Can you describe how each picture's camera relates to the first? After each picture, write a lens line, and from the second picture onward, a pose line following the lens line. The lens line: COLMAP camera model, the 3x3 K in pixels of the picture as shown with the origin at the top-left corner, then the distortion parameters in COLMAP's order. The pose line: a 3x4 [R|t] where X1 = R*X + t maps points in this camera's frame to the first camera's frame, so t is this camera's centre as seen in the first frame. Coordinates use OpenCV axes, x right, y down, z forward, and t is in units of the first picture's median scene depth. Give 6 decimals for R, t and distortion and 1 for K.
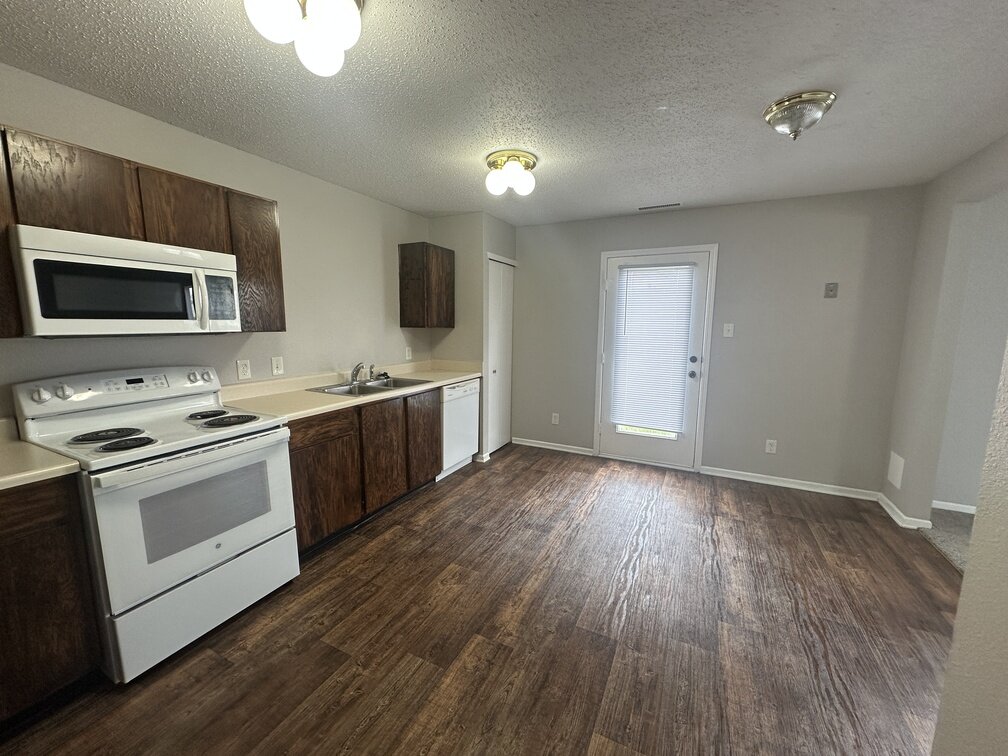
lens RADIAL K [[400.5, 0, 504.0], [0, 400.5, 378.0], [0, 0, 1]] dist [-0.004069, -0.000233]
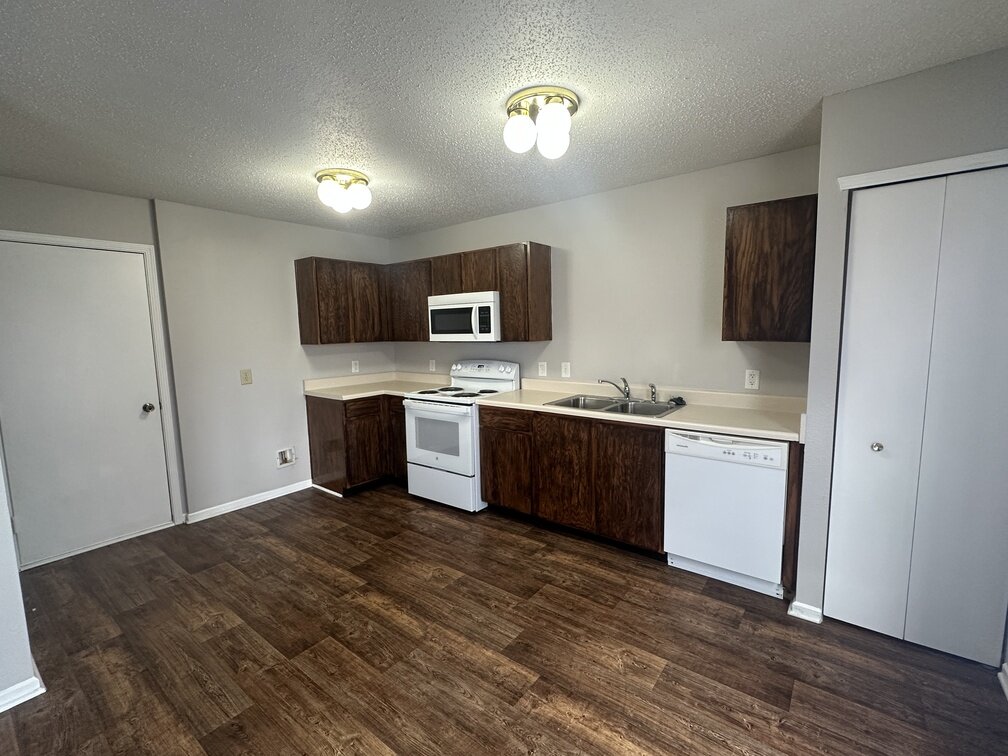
lens RADIAL K [[453.9, 0, 504.0], [0, 453.9, 378.0], [0, 0, 1]] dist [-0.000082, 0.000431]
pose [[-0.190934, 0.107317, -0.975719, 1.014664], [-0.116741, 0.984468, 0.131124, -0.208071], [0.974636, 0.138942, -0.175440, 1.355263]]
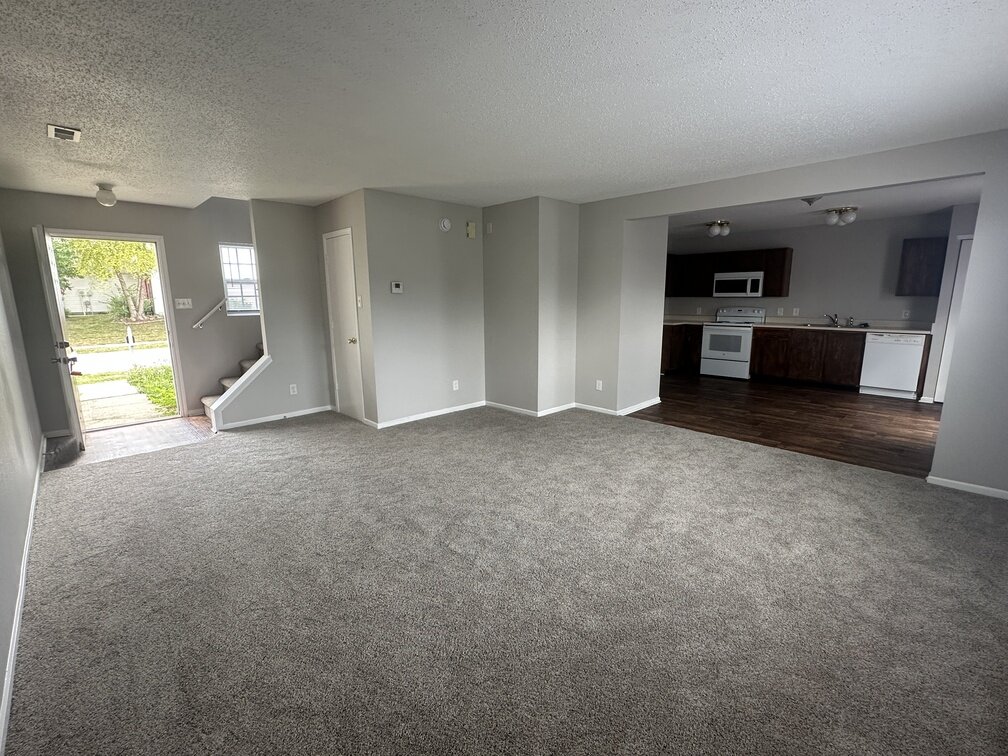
lens RADIAL K [[453.9, 0, 504.0], [0, 453.9, 378.0], [0, 0, 1]] dist [-0.000082, 0.000431]
pose [[-0.325962, 0.168782, -0.930194, 3.297727], [-0.126292, 0.967341, 0.219778, -0.029618], [0.936909, 0.189116, -0.294000, 0.307212]]
